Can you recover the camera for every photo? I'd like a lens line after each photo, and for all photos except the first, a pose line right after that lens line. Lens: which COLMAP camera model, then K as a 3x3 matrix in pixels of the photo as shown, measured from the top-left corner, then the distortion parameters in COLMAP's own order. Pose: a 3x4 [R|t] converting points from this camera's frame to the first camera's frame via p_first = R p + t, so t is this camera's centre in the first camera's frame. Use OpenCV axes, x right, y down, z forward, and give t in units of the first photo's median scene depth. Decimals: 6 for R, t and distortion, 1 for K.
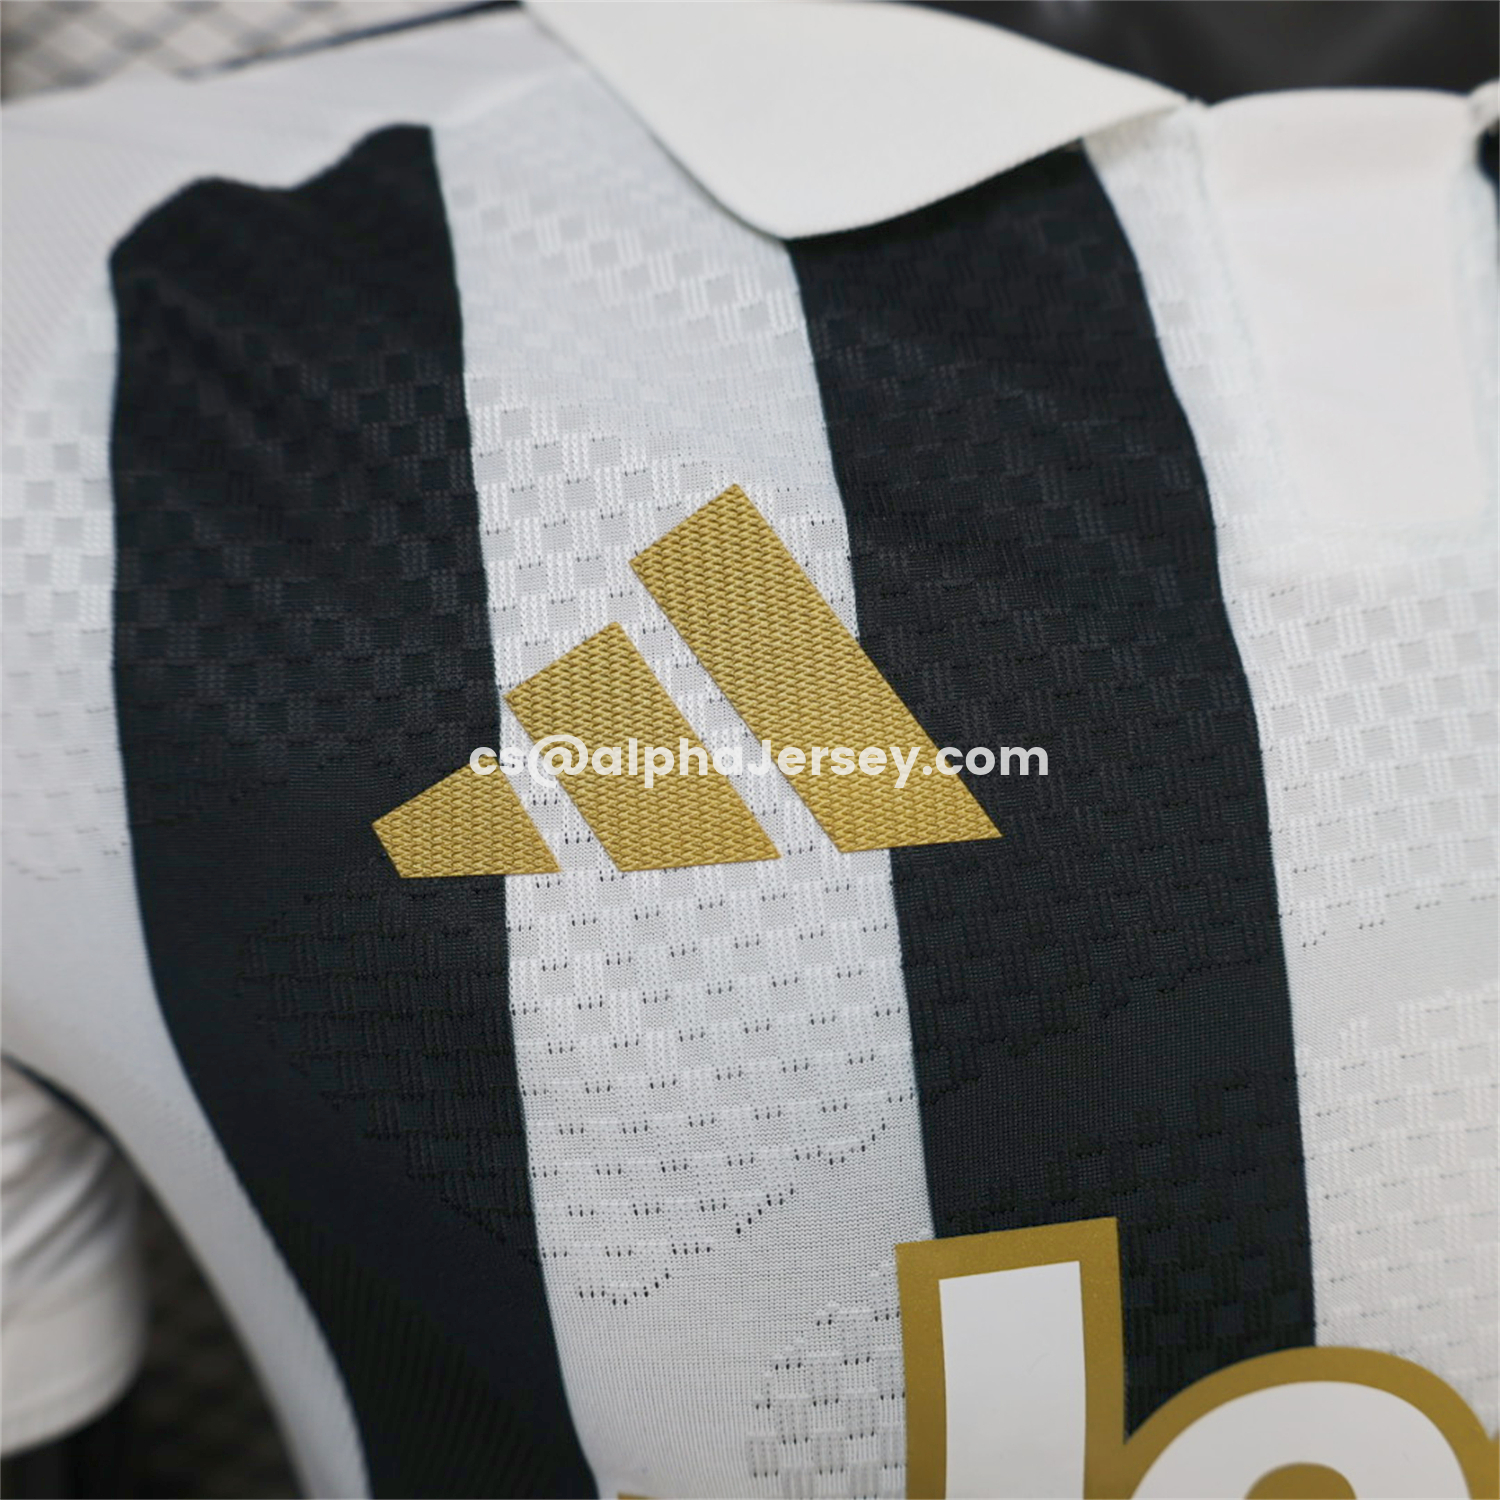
lens RADIAL K [[1558.9, 0, 750.0], [0, 1558.9, 750.0], [0, 0, 1]] dist [0.048428, -0.031808]
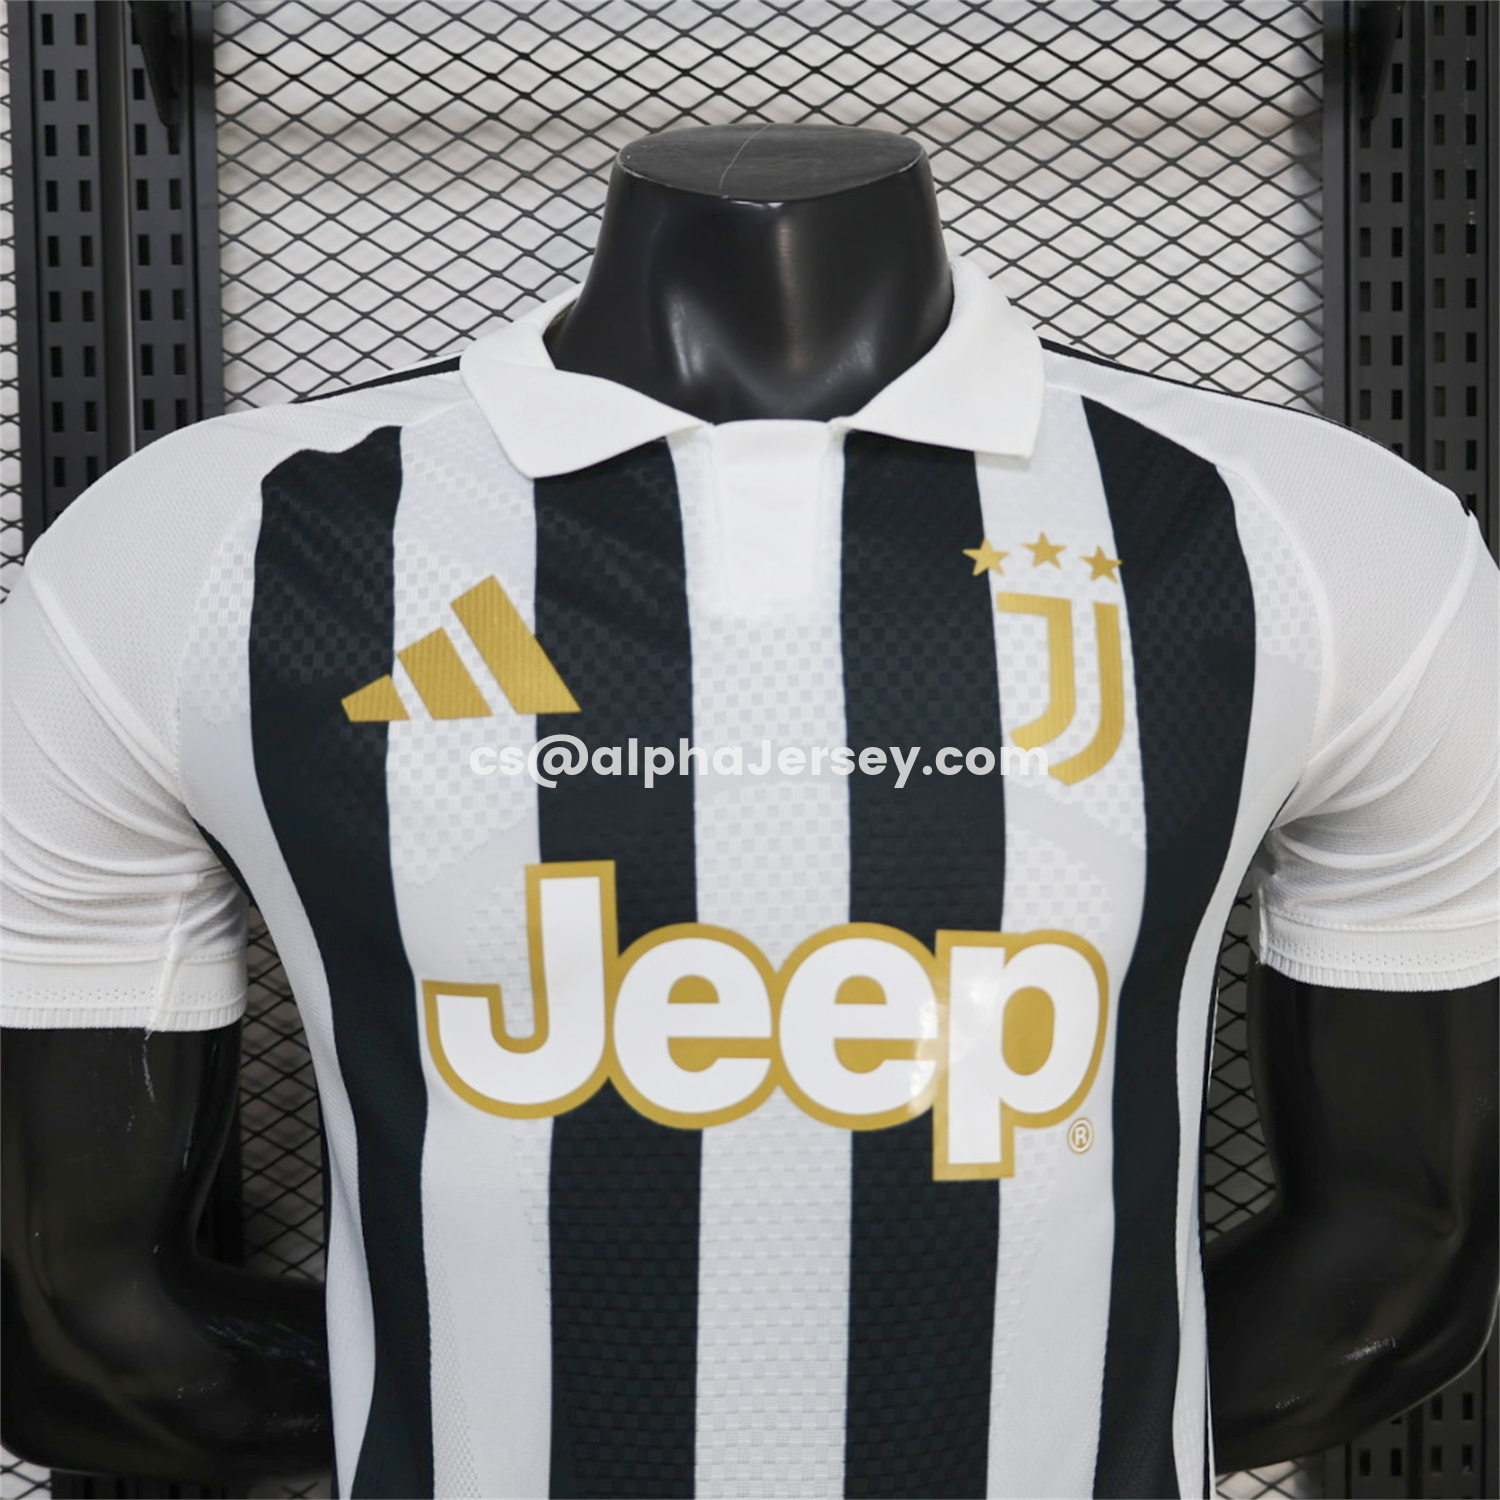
lens RADIAL K [[1558.9, 0, 750.0], [0, 1558.9, 750.0], [0, 0, 1]] dist [0.048428, -0.031808]
pose [[0.993493, 0.030918, -0.109619, 0.675894], [-0.042897, 0.993152, -0.108667, 0.359610], [0.105508, 0.112662, 0.988016, -1.382911]]
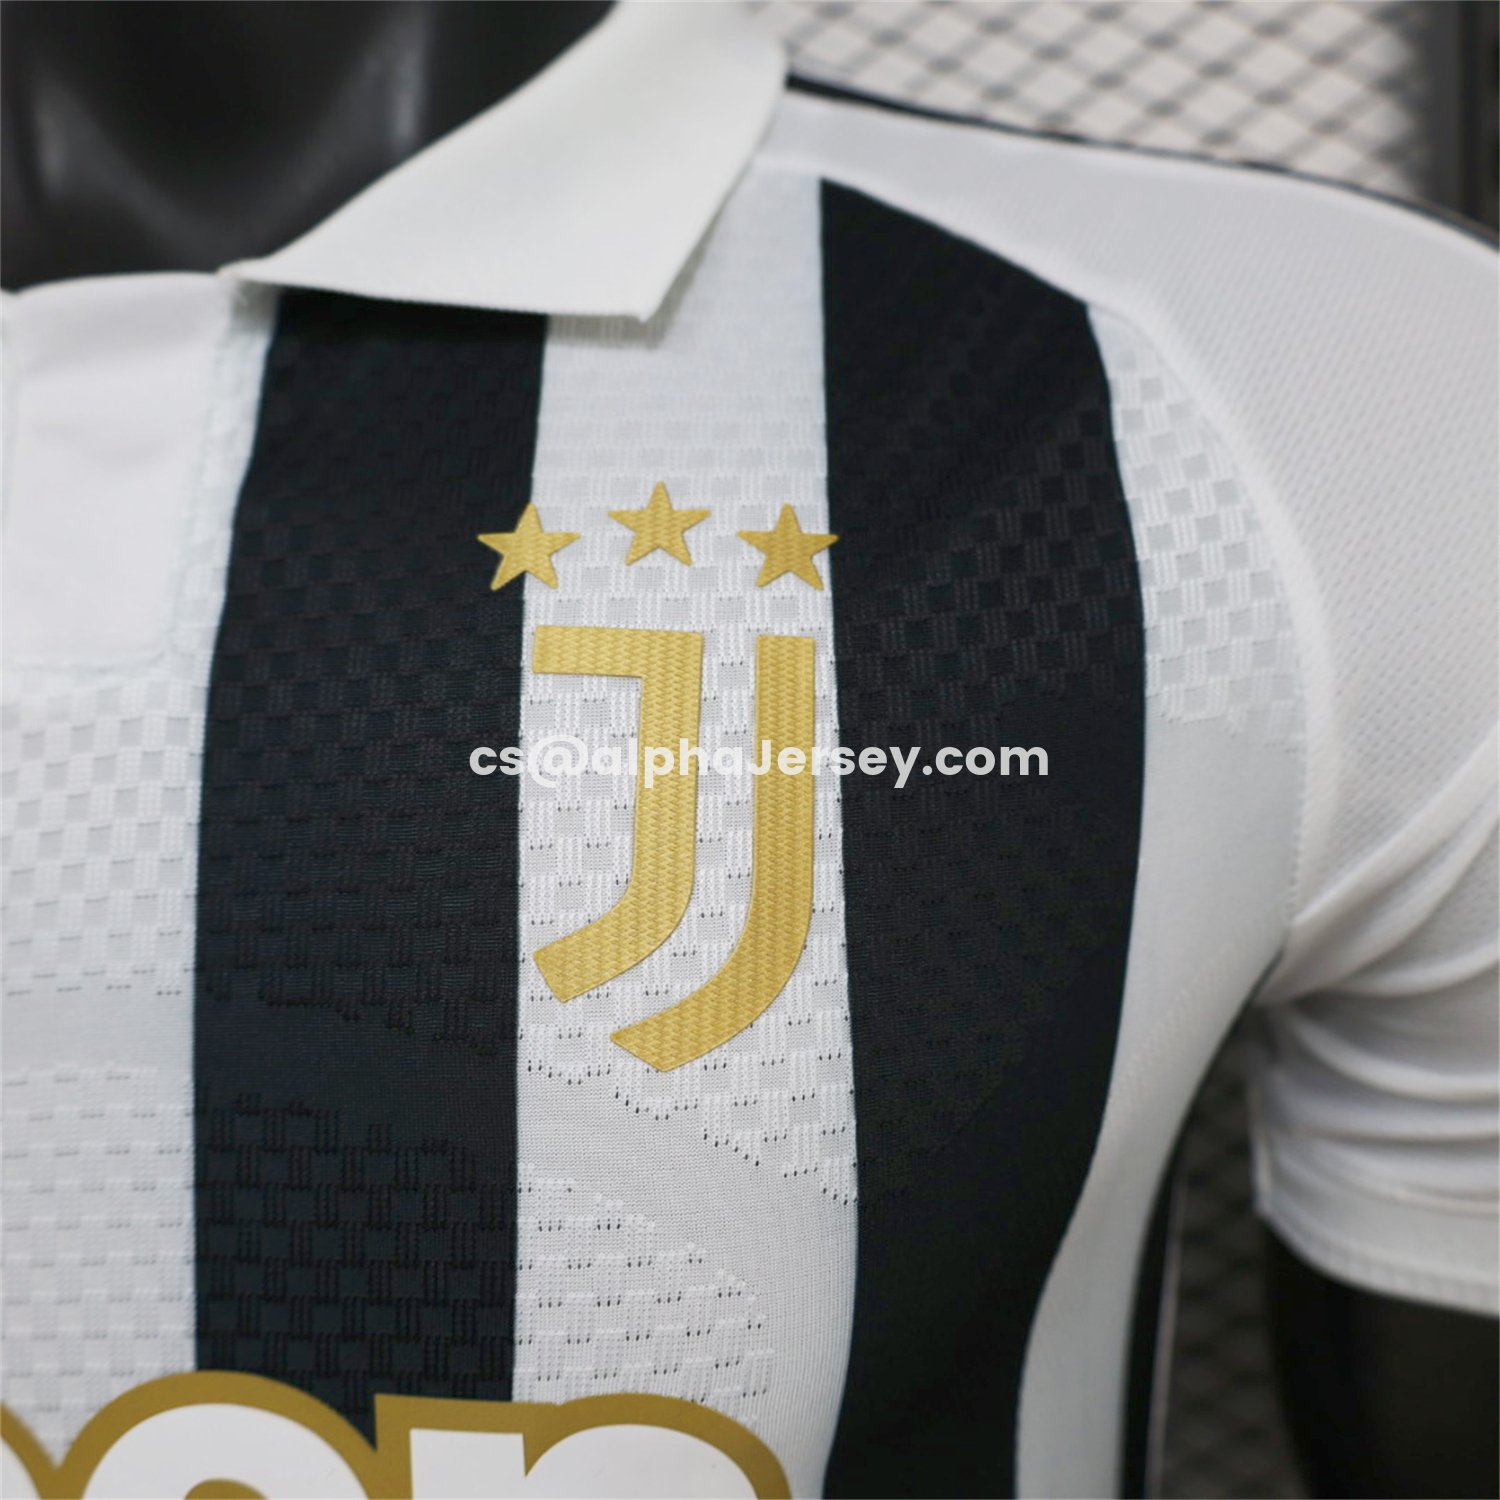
lens RADIAL K [[1558.9, 0, 750.0], [0, 1558.9, 750.0], [0, 0, 1]] dist [0.048428, -0.031808]
pose [[0.968983, 0.010993, -0.246885, 1.219611], [-0.015118, 0.999776, -0.014820, -0.070391], [0.246666, 0.018093, 0.968932, 0.013047]]
